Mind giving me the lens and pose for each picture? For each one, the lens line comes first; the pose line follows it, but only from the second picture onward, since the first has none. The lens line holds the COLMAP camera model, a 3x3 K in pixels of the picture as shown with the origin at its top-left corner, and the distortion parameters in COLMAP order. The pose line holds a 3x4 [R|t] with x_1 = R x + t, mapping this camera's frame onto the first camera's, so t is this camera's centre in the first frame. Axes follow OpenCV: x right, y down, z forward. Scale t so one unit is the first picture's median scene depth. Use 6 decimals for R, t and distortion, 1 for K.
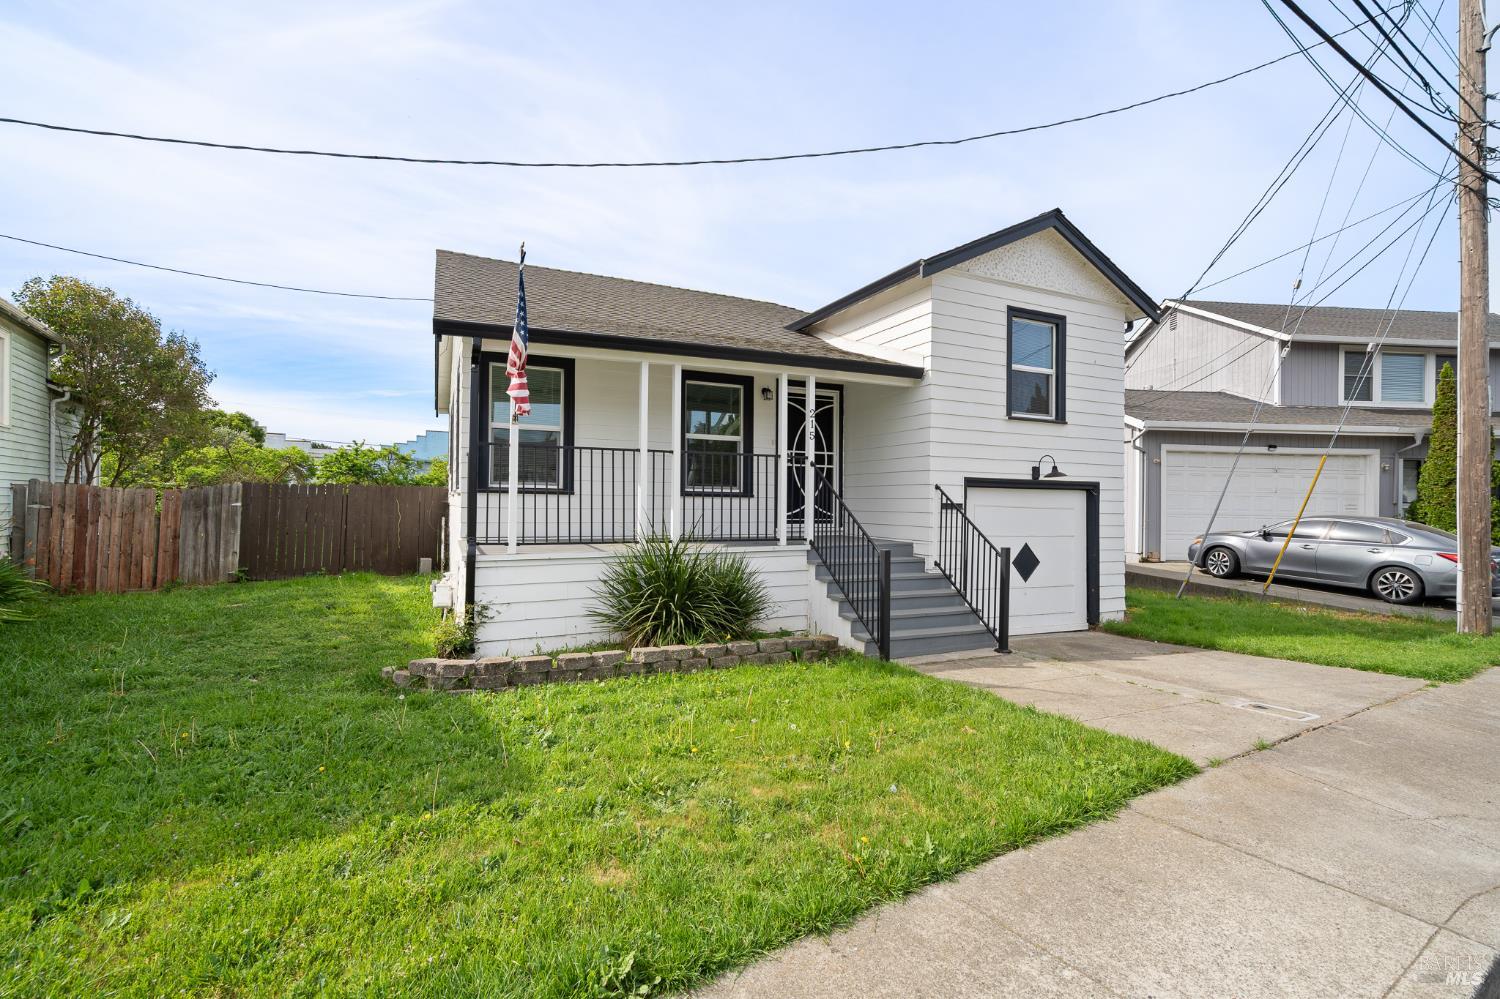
lens RADIAL K [[693.8, 0, 747.9], [0, 693.8, 503.5], [0, 0, 1]] dist [-0.006387, 0.002745]
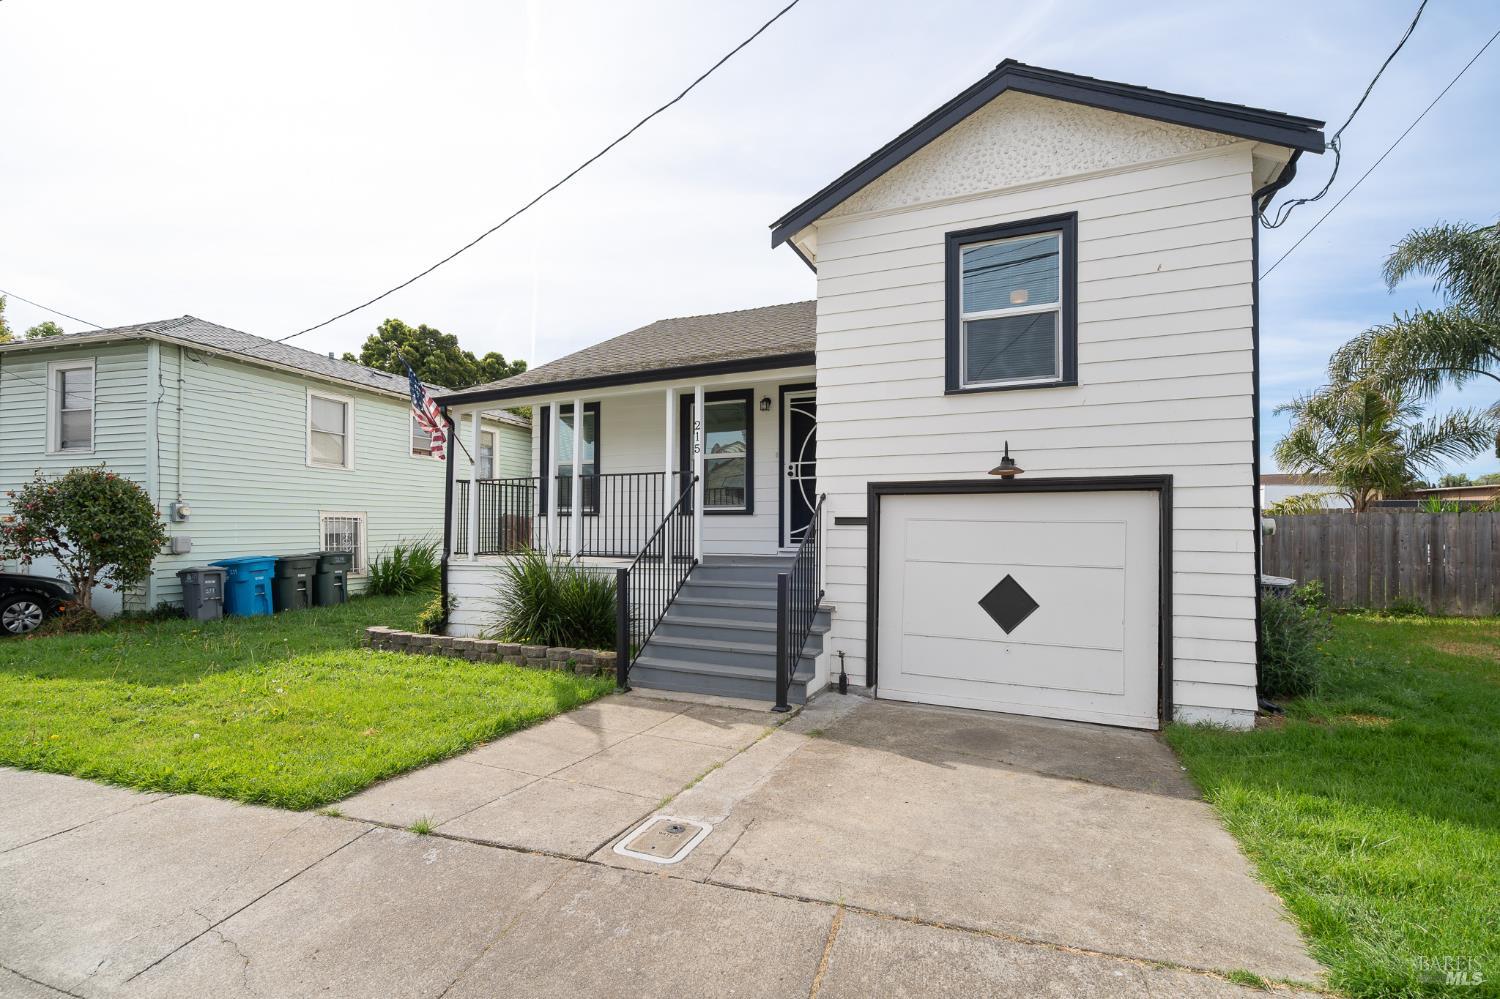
lens RADIAL K [[693.8, 0, 706.0], [0, 693.8, 522.0], [0, 0, 1]] dist [-0.006387, 0.002745]
pose [[0.644989, -0.013787, -0.764067, 0.722136], [0.008935, 0.999905, -0.010500, 0.010773], [0.764139, -0.000055, 0.645051, 0.351175]]
